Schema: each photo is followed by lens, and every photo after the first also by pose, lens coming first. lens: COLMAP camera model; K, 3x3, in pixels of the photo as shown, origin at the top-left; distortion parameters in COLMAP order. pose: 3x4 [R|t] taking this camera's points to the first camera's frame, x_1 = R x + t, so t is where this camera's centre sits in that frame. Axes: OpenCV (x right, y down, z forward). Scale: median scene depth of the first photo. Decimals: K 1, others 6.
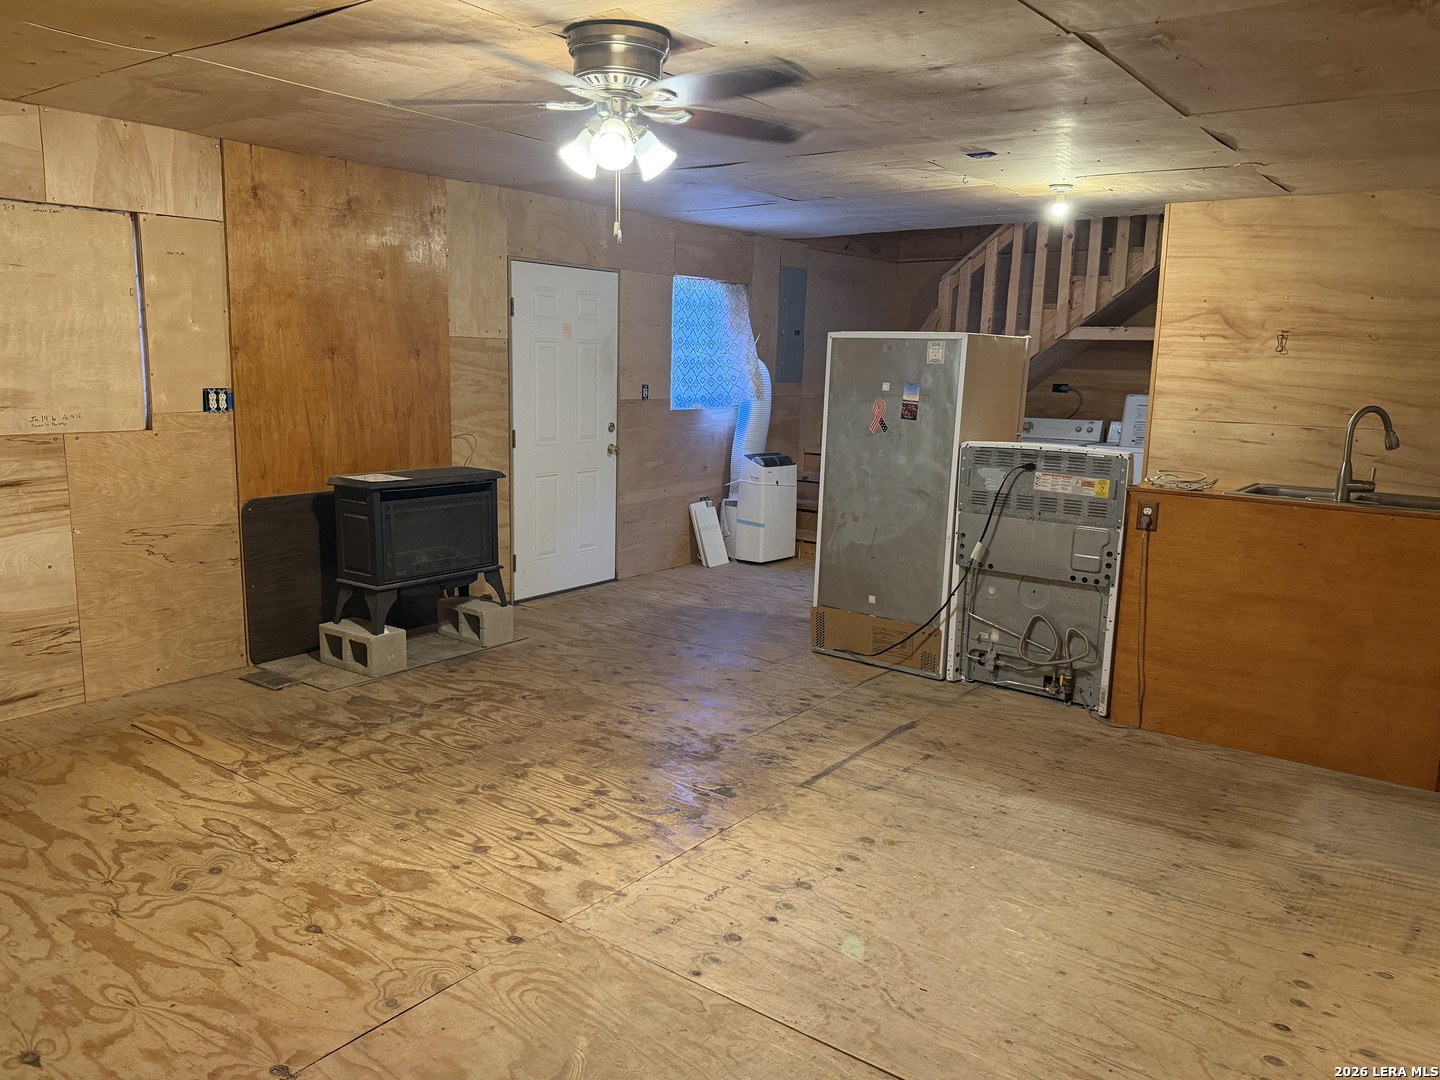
lens RADIAL K [[1073.0, 0, 705.1], [0, 1073.0, 548.7], [0, 0, 1]] dist [0.074518, -0.113732]
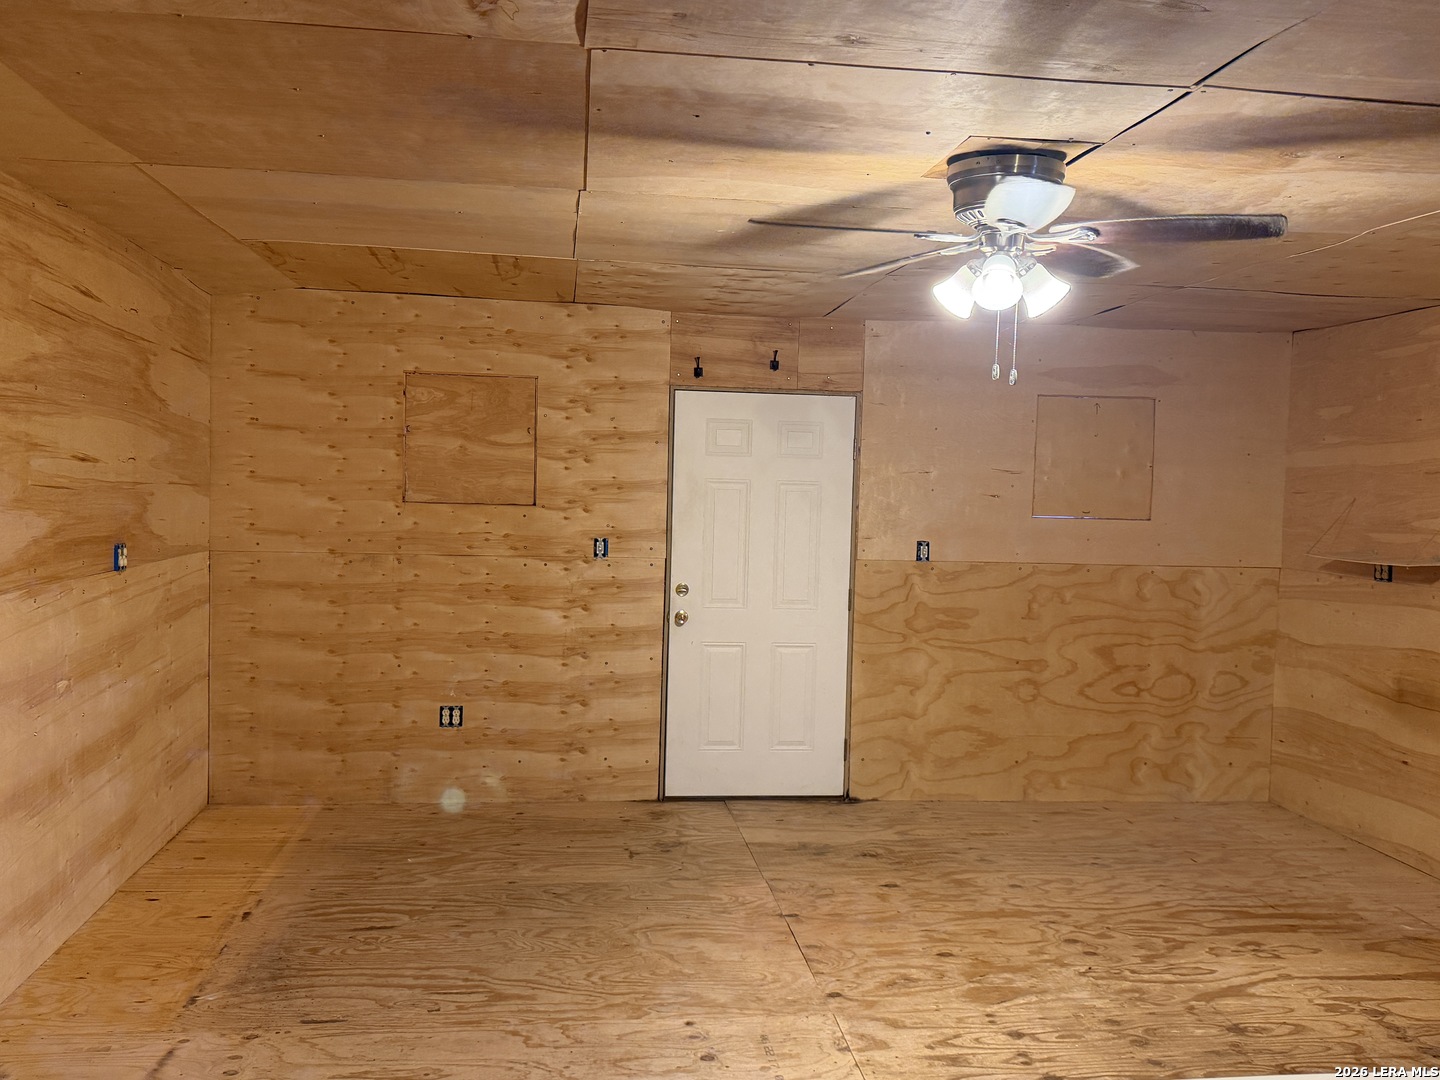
lens RADIAL K [[1217.6, 0, 723.1], [0, 1217.6, 526.4], [0, 0, 1]] dist [0.067080, -0.110340]
pose [[-0.708082, -0.019386, -0.705864, 0.501134], [-0.173273, 0.973831, 0.147072, -0.179551], [0.684541, 0.226446, -0.692912, 1.006636]]
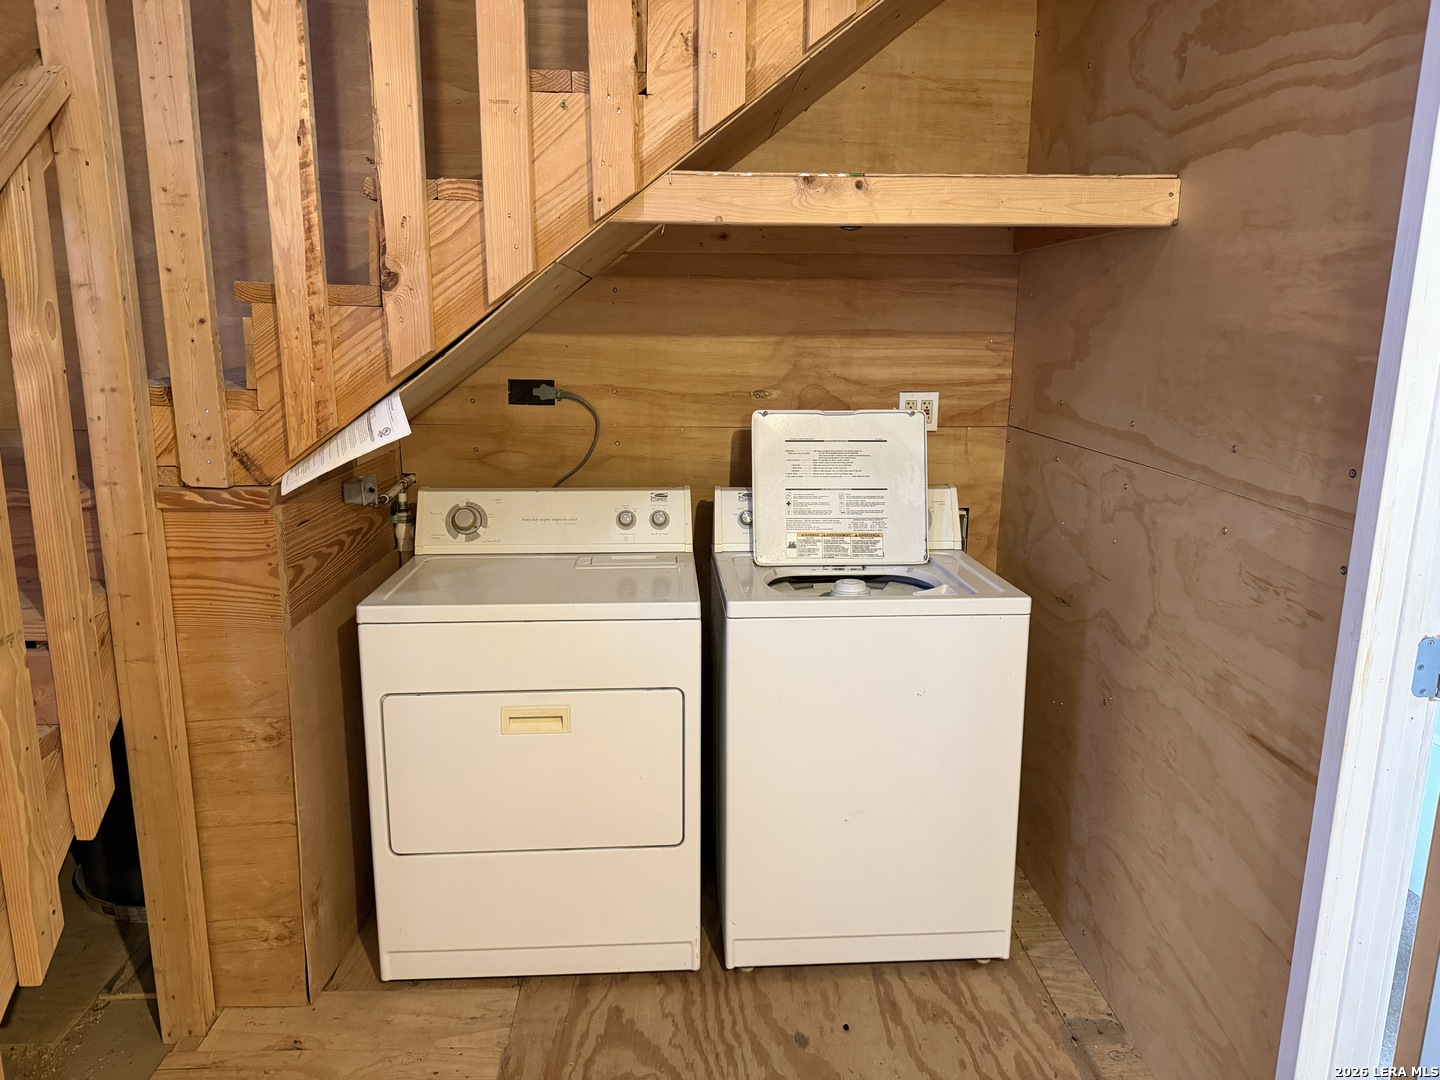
lens RADIAL K [[1016.8, 0, 716.3], [0, 1016.8, 546.6], [0, 0, 1]] dist [0.050674, -0.049888]
pose [[0.770295, -0.152670, 0.619143, 0.308680], [0.125987, 0.988216, 0.086933, -0.222771], [-0.625119, 0.011040, 0.780451, 1.314956]]
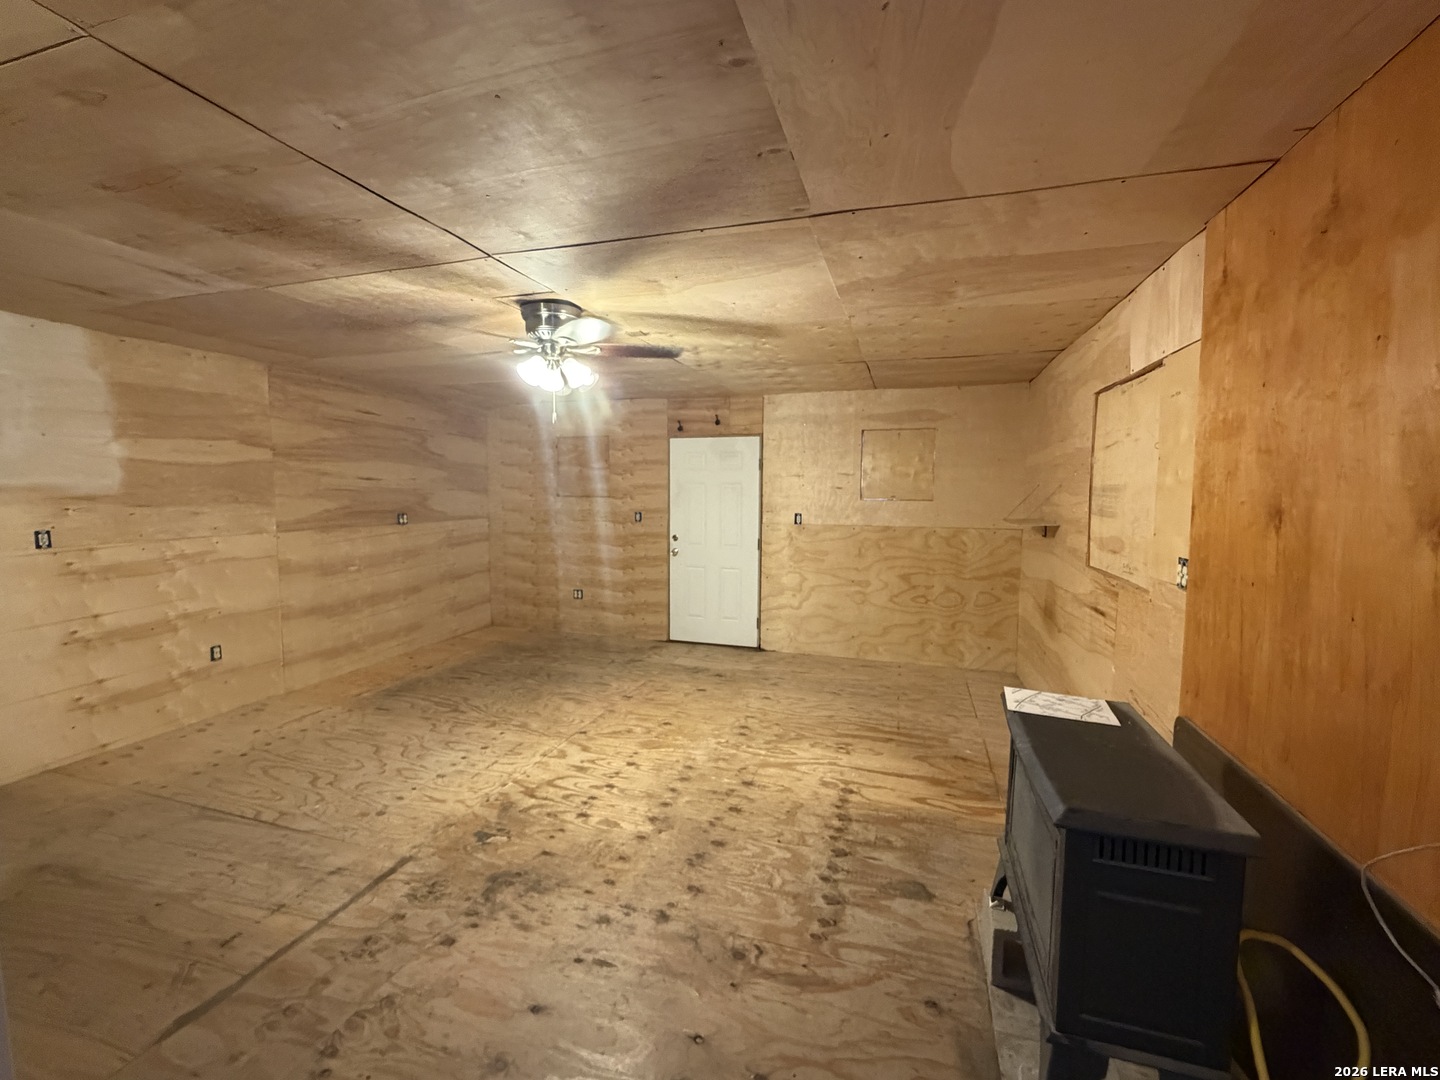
lens RADIAL K [[608.2, 0, 718.3], [0, 608.2, 533.8], [0, 0, 1]] dist [-0.008697, 0.002088]
pose [[-0.938076, -0.005467, -0.346388, 0.006132], [-0.093155, 0.967029, 0.237016, -0.237117], [0.333671, 0.254606, -0.907656, 1.285431]]
